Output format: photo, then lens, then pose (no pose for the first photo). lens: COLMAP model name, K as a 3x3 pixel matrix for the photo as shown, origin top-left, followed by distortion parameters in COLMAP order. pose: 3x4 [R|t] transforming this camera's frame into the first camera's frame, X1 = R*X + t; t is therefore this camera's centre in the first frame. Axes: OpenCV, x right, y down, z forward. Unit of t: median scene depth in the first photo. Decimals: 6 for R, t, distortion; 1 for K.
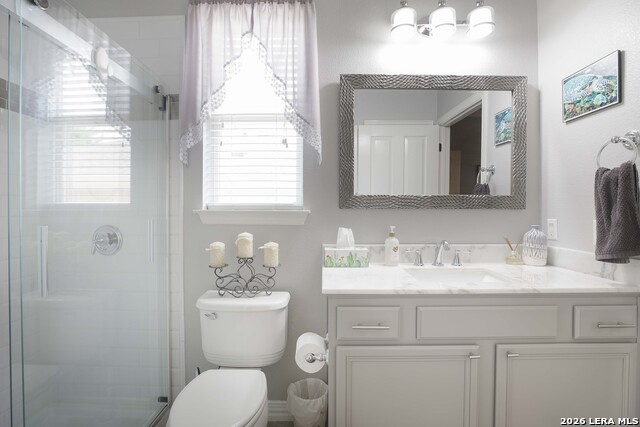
lens RADIAL K [[293.5, 0, 320.0], [0, 293.5, 213.5], [0, 0, 1]] dist [-0.053337, 0.018338]
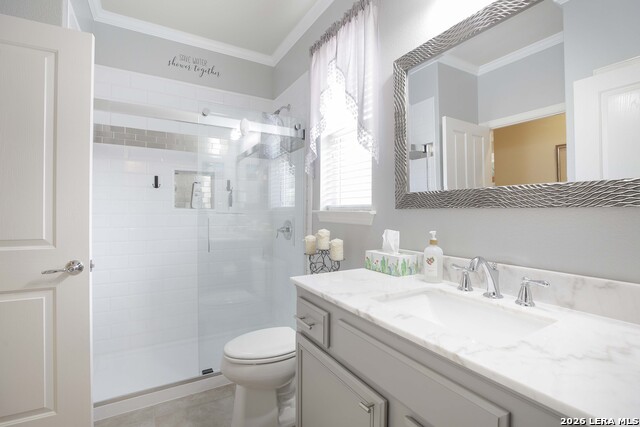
lens RADIAL K [[293.5, 0, 320.0], [0, 293.5, 213.5], [0, 0, 1]] dist [-0.053337, 0.018338]
pose [[0.518300, 0.007434, -0.855167, 0.749822], [-0.010317, 0.999944, 0.002440, -0.002339], [0.855137, 0.007558, 0.518347, 0.343481]]
